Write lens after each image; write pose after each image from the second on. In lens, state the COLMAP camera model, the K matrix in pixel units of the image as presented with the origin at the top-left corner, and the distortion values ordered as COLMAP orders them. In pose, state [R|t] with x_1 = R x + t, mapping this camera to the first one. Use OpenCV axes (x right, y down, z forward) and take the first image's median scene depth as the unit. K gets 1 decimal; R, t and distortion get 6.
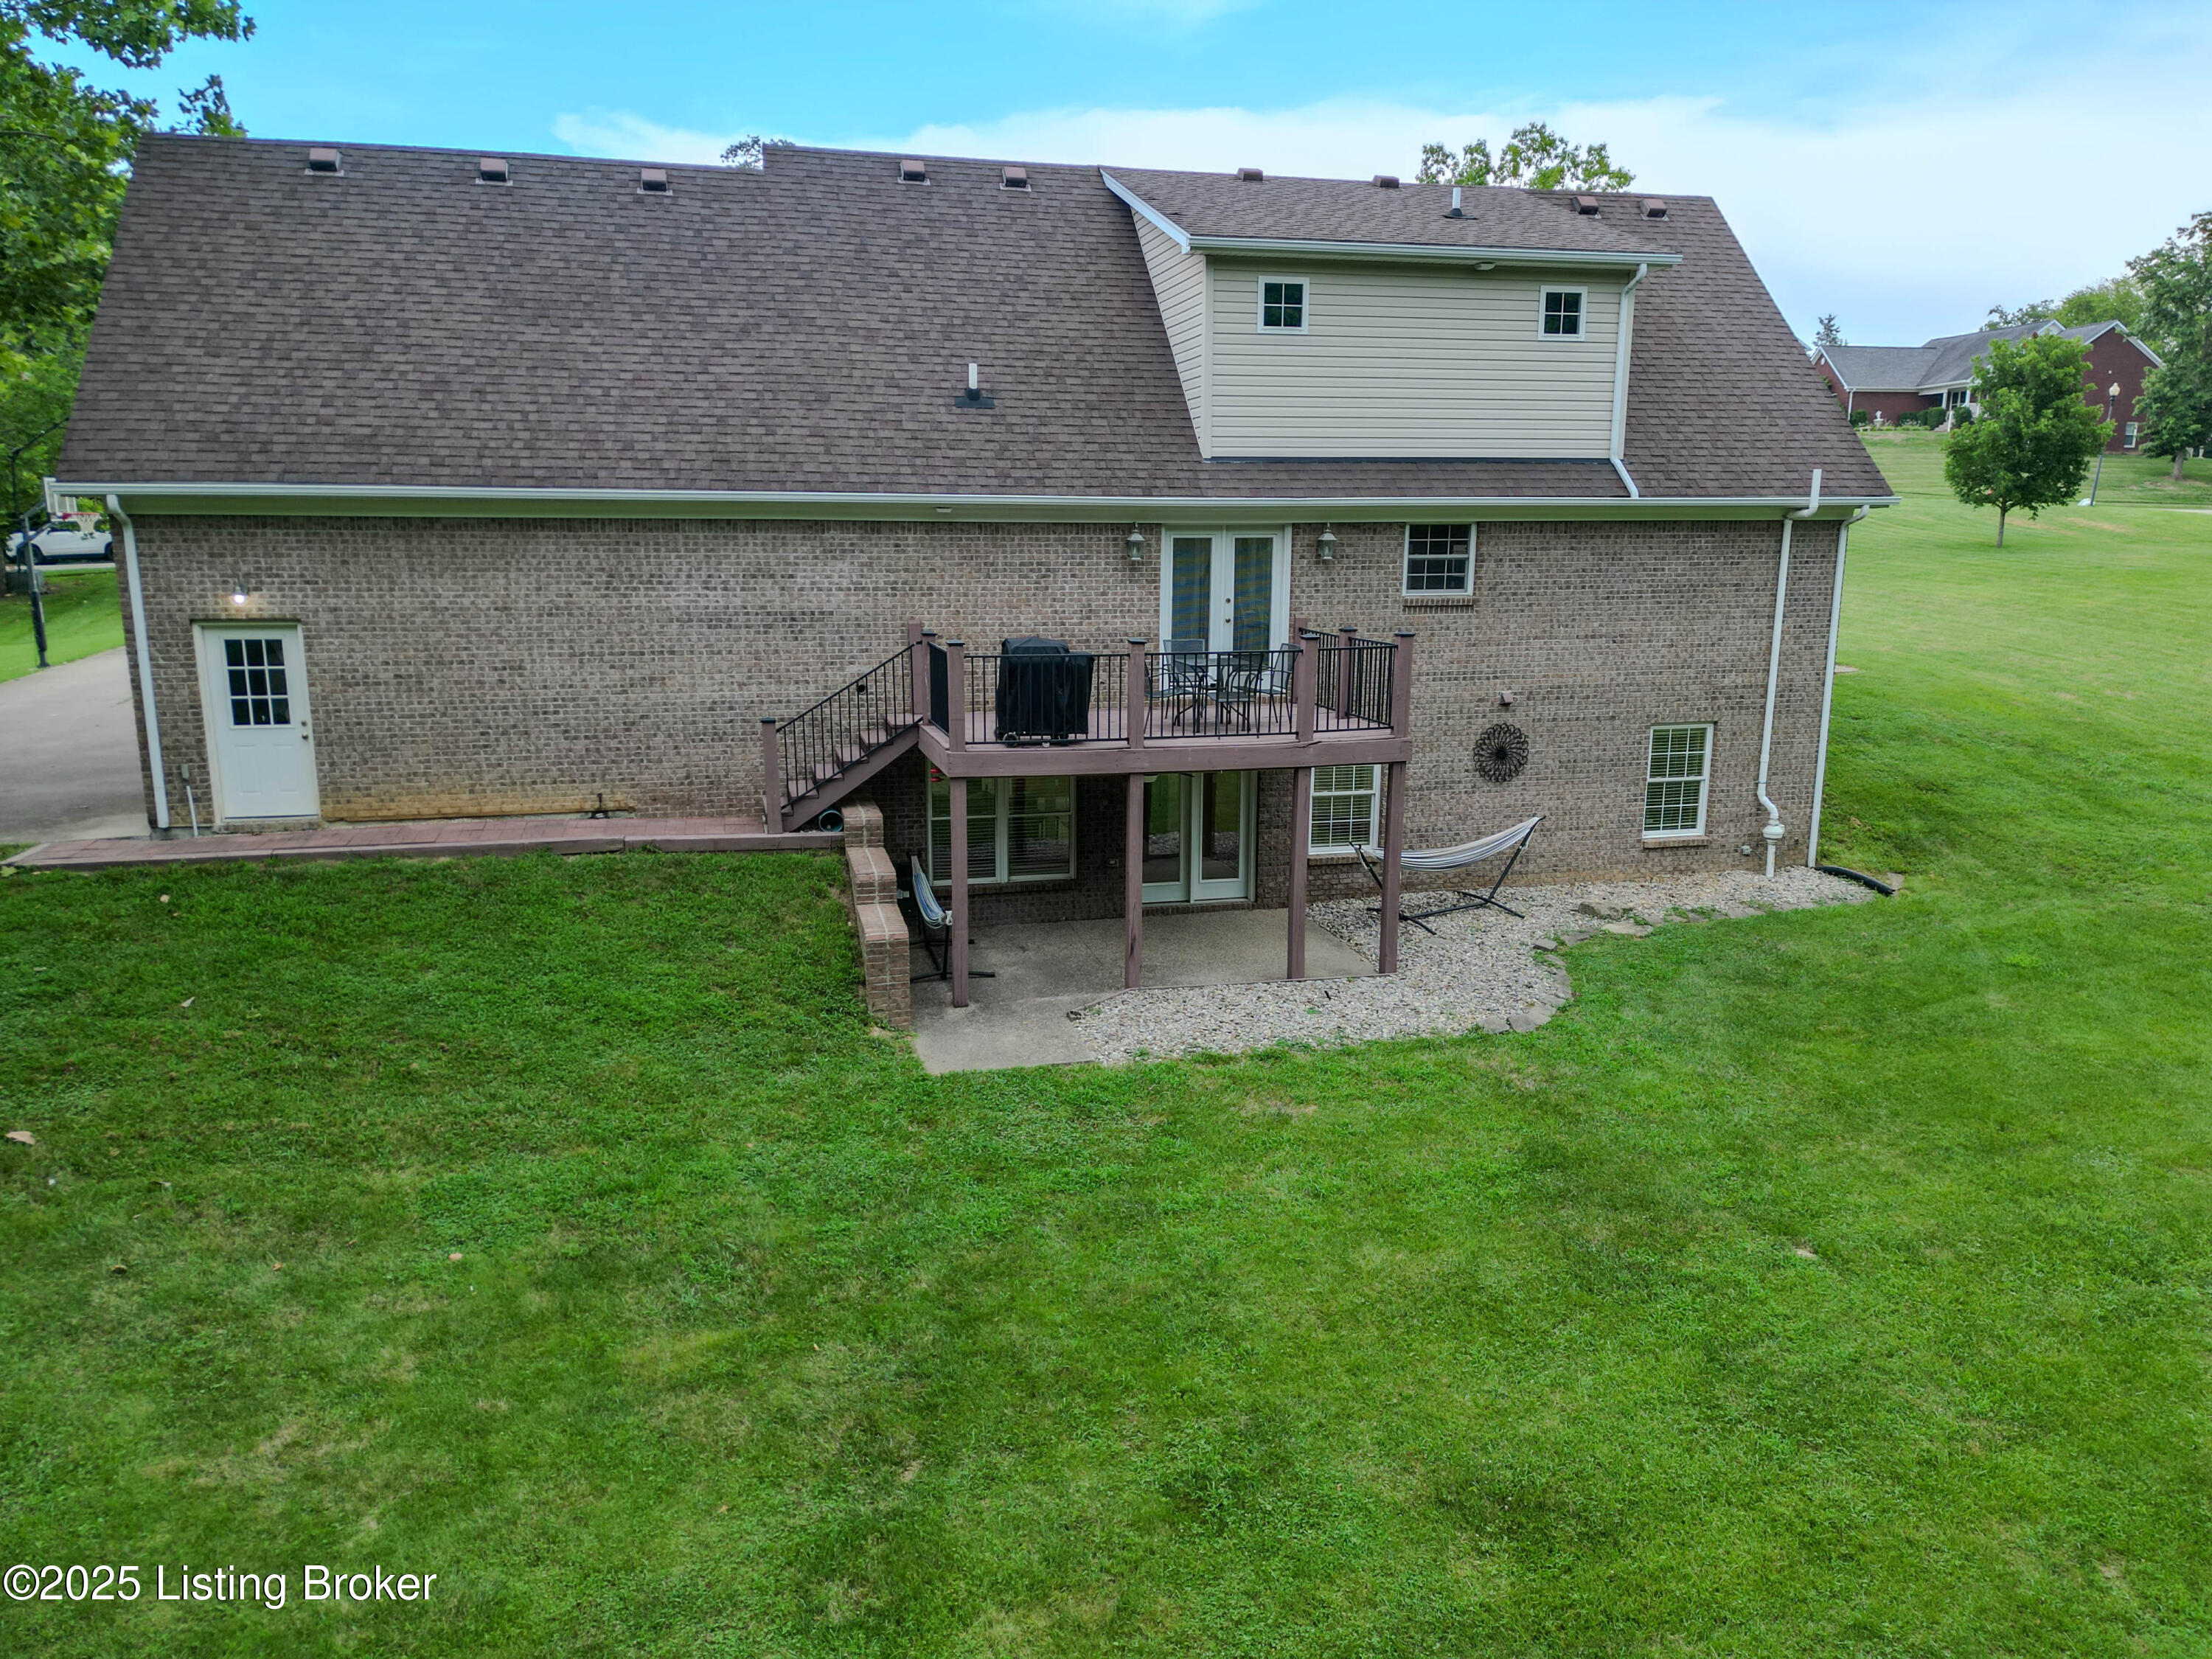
lens RADIAL K [[1519.9, 0, 1100.8], [0, 1519.9, 844.2], [0, 0, 1]] dist [0.071887, -0.102174]
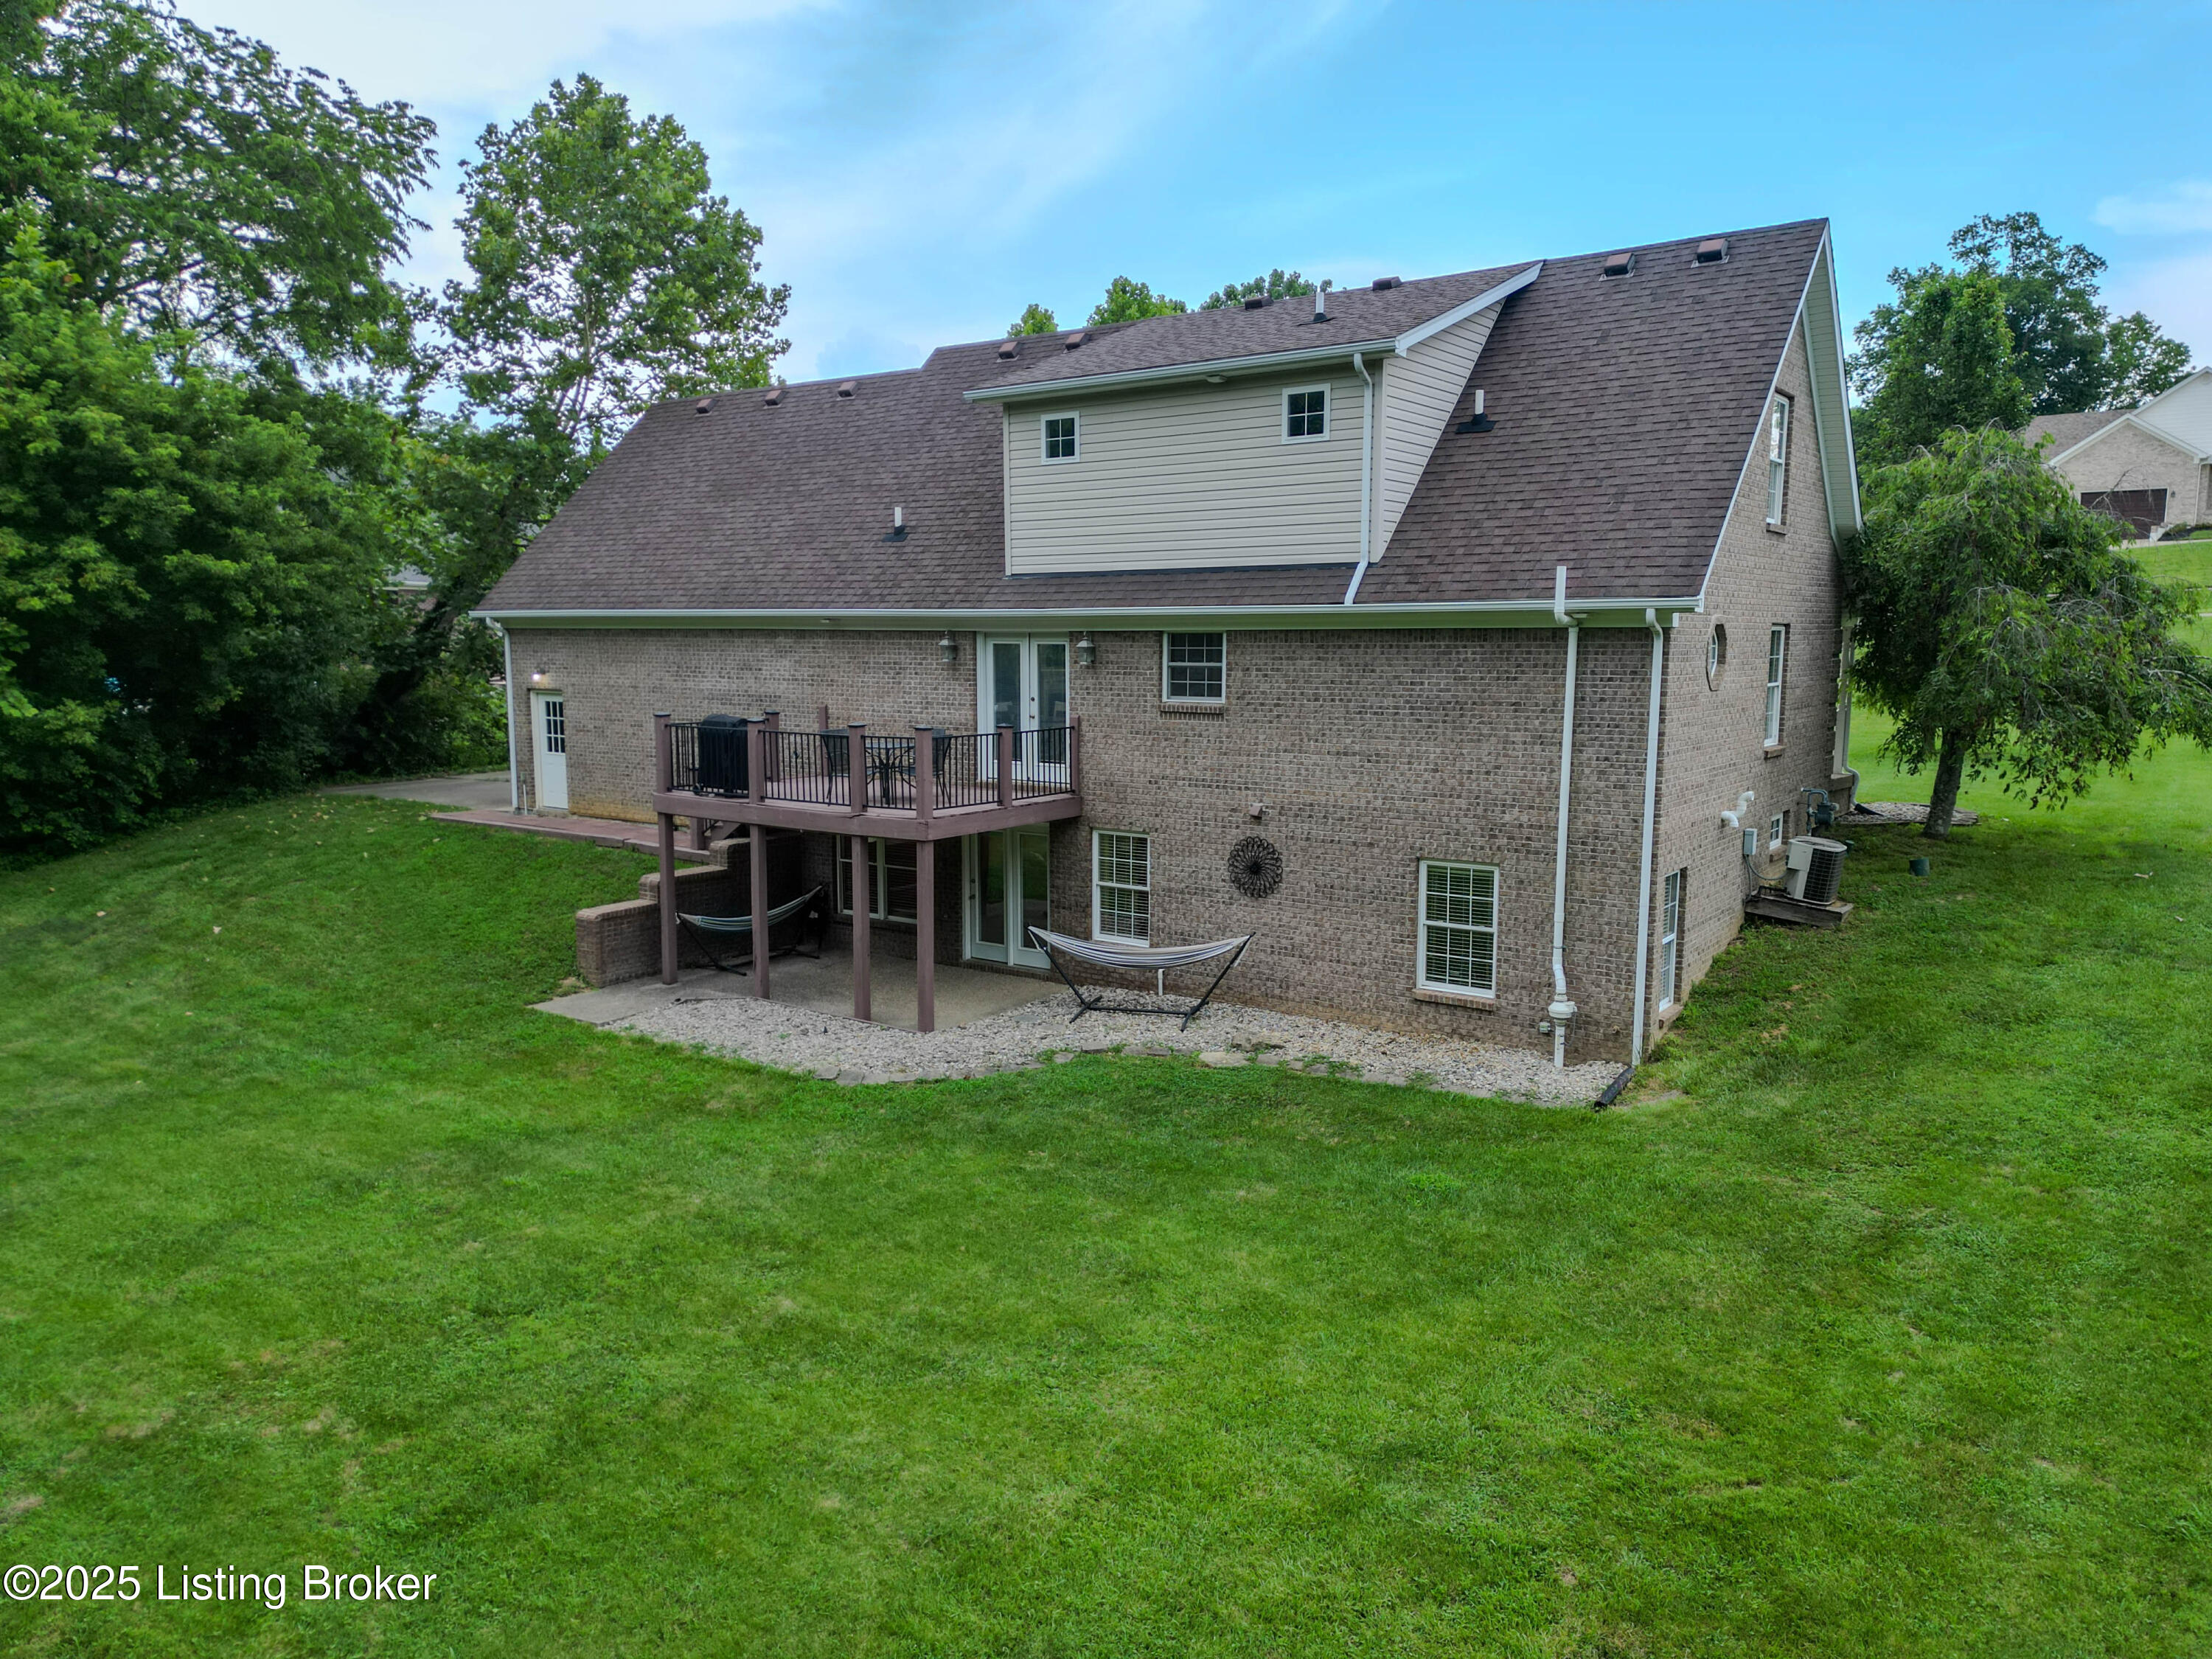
lens RADIAL K [[1519.9, 0, 1100.8], [0, 1519.9, 844.2], [0, 0, 1]] dist [0.071887, -0.102174]
pose [[0.646611, 0.107120, -0.755262, 0.953568], [-0.146877, 0.989048, 0.014532, -0.076184], [0.748547, 0.101534, 0.655262, 0.307310]]
